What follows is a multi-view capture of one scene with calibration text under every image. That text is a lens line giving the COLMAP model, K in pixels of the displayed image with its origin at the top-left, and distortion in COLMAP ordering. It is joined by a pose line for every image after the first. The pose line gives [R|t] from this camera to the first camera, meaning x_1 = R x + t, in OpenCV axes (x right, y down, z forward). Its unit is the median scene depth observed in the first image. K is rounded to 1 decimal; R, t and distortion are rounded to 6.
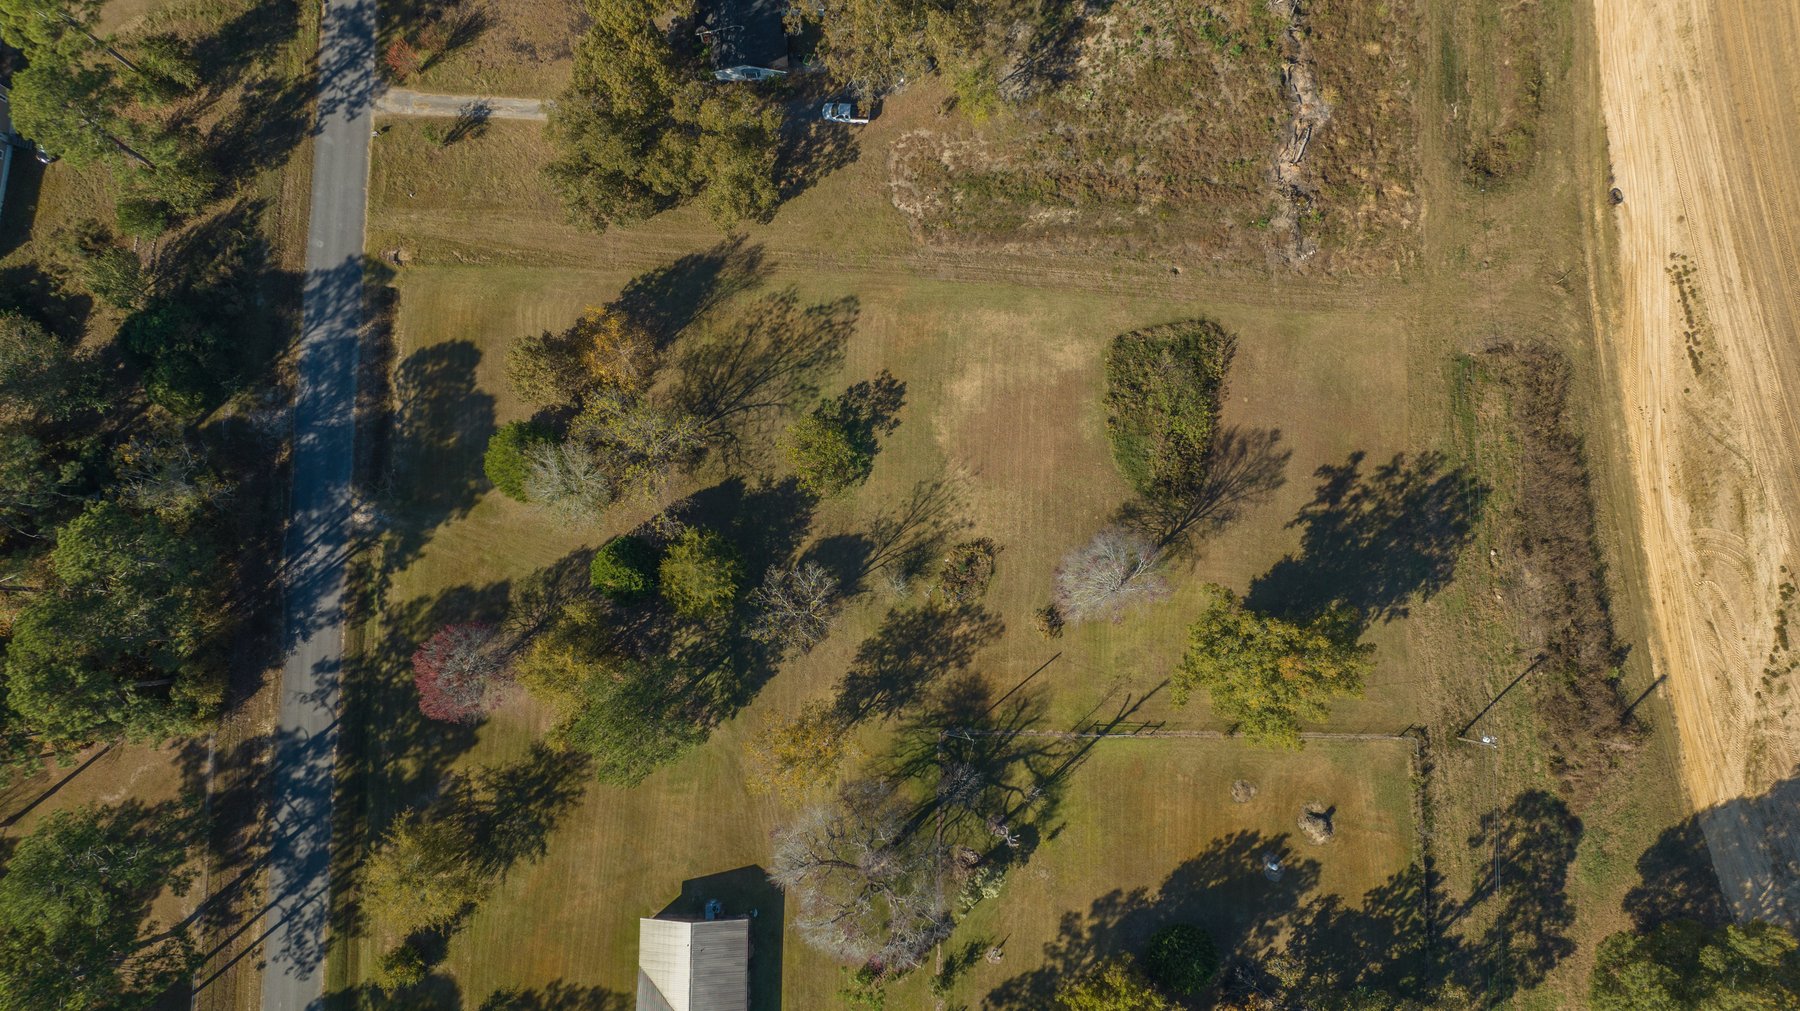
lens RADIAL K [[1271.0, 0, 890.1], [0, 1271.0, 509.8], [0, 0, 1]] dist [-0.034609, 0.038564]
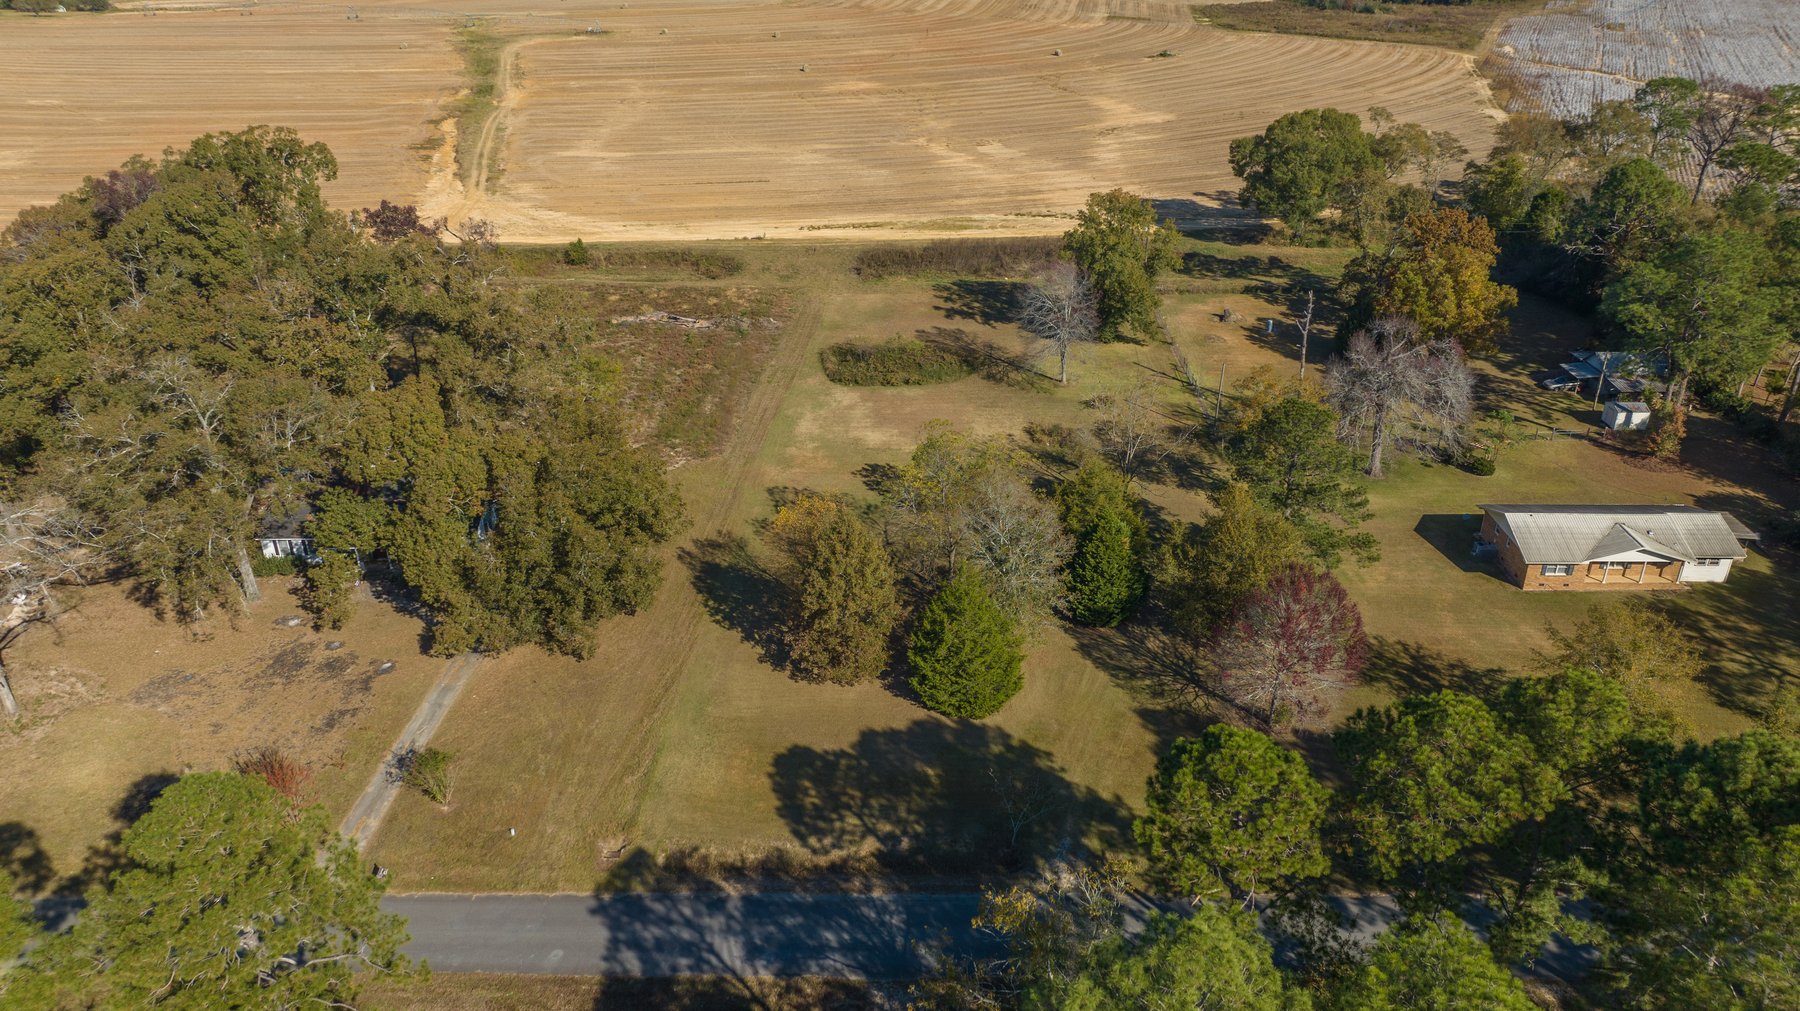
lens RADIAL K [[1271.0, 0, 896.0], [0, 1271.0, 513.3], [0, 0, 1]] dist [-0.034609, 0.038564]
pose [[0.012599, -0.449013, 0.893436, -0.876817], [0.996253, 0.082099, 0.027211, -0.102184], [-0.085569, 0.889745, 0.448365, 0.613292]]
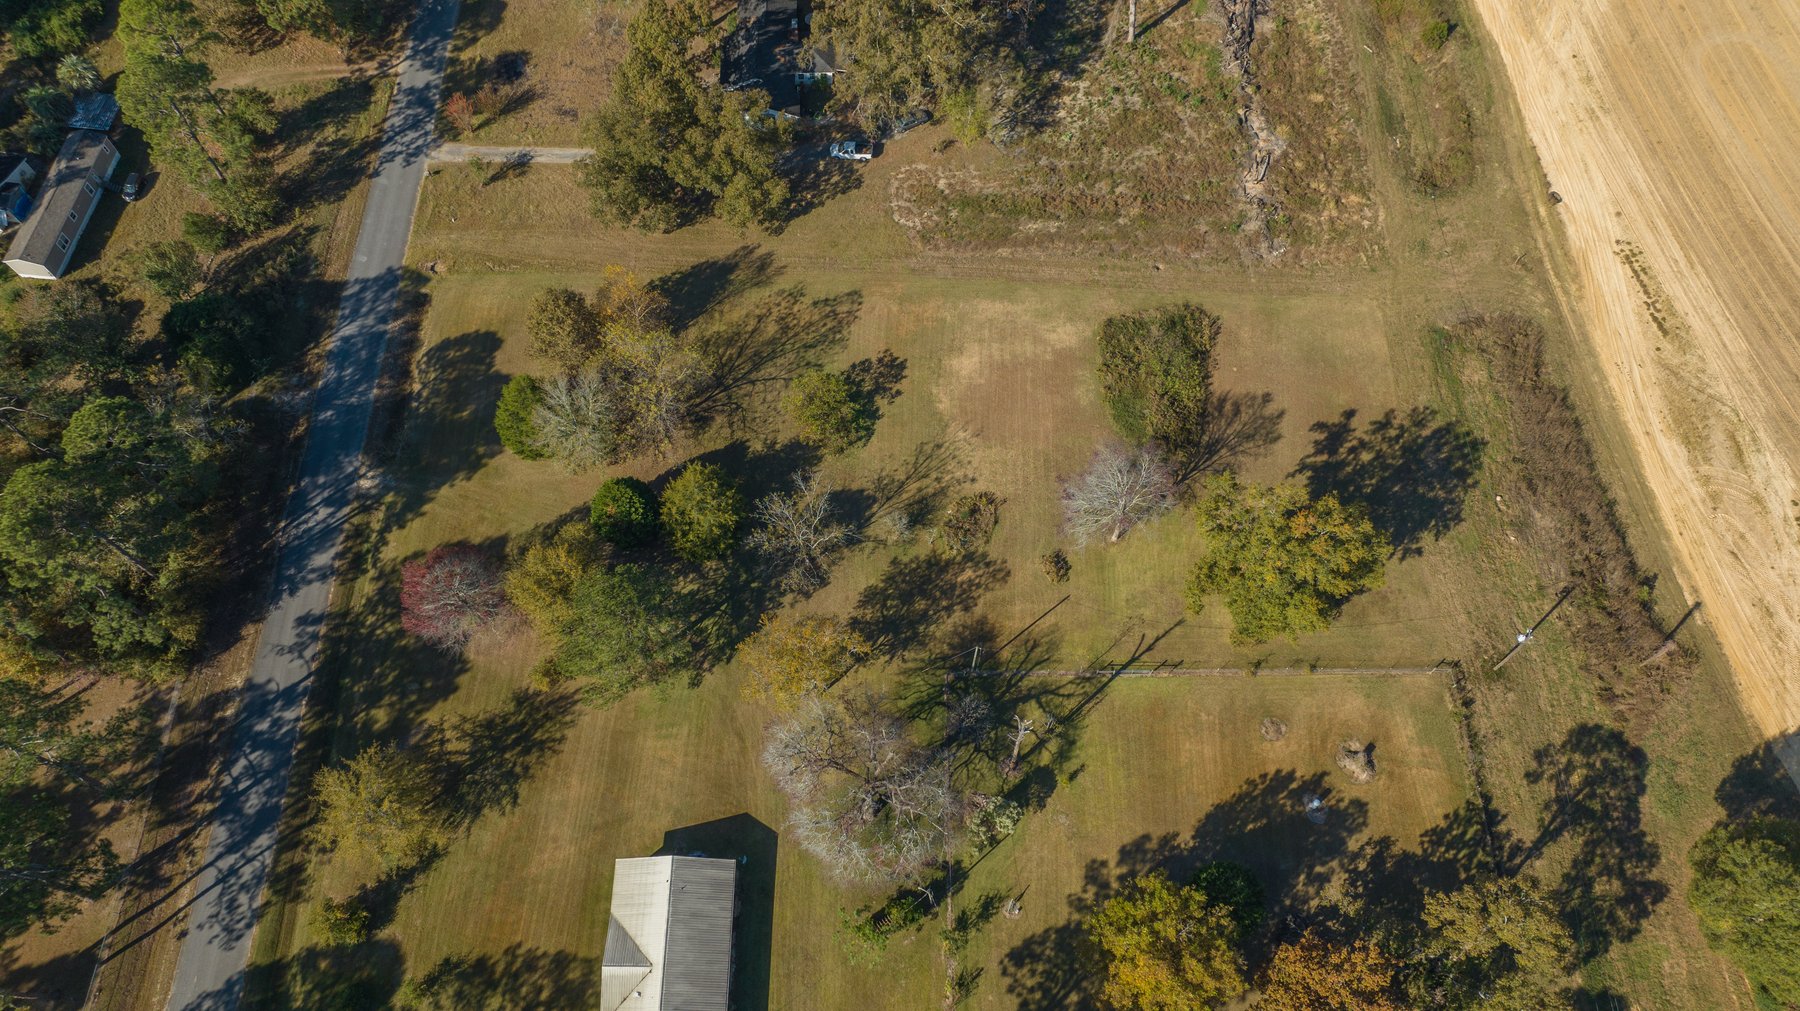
lens RADIAL K [[1271.0, 0, 885.7], [0, 1271.0, 511.3], [0, 0, 1]] dist [-0.034609, 0.038564]
pose [[0.999980, -0.004507, -0.004475, -0.000956], [0.002633, 0.935382, -0.353629, 0.392417], [0.005780, 0.353611, 0.935375, 0.070456]]
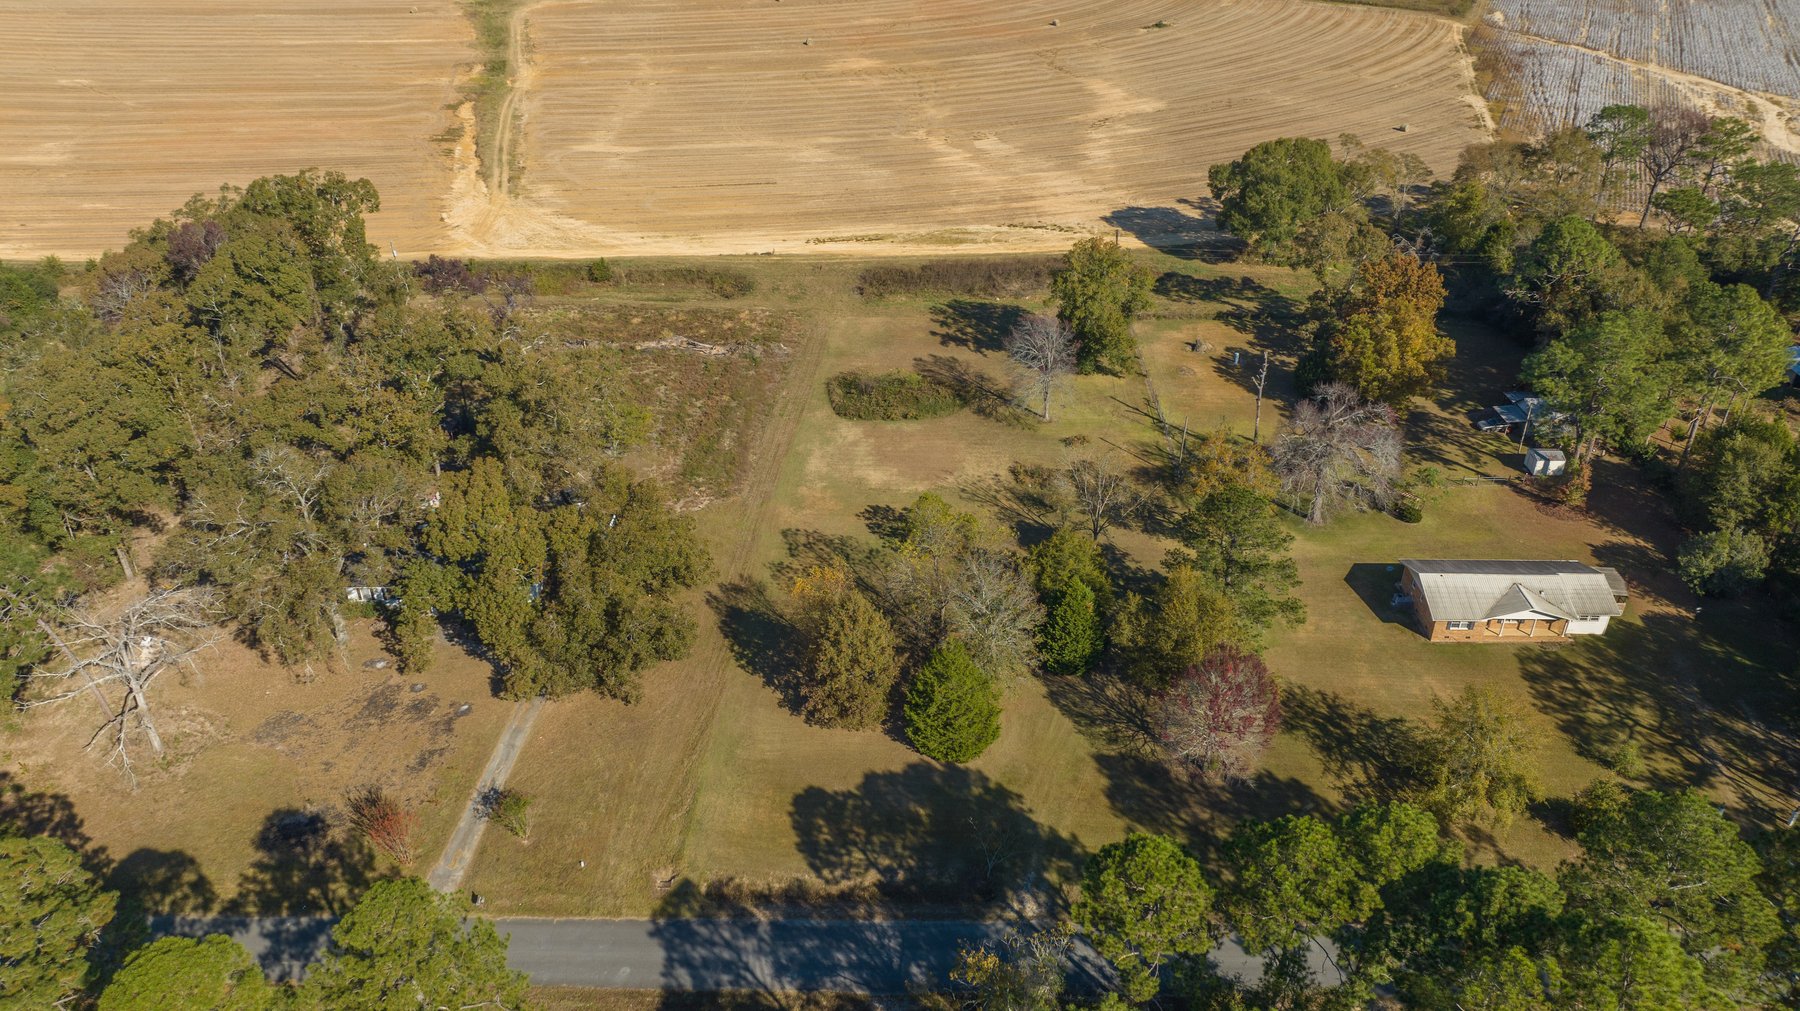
lens RADIAL K [[1271.0, 0, 895.7], [0, 1271.0, 514.8], [0, 0, 1]] dist [-0.034609, 0.038564]
pose [[0.014369, -0.512702, 0.858447, -0.940357], [0.995847, 0.084529, 0.033815, -0.114876], [-0.089901, 0.854396, 0.511787, 0.458488]]
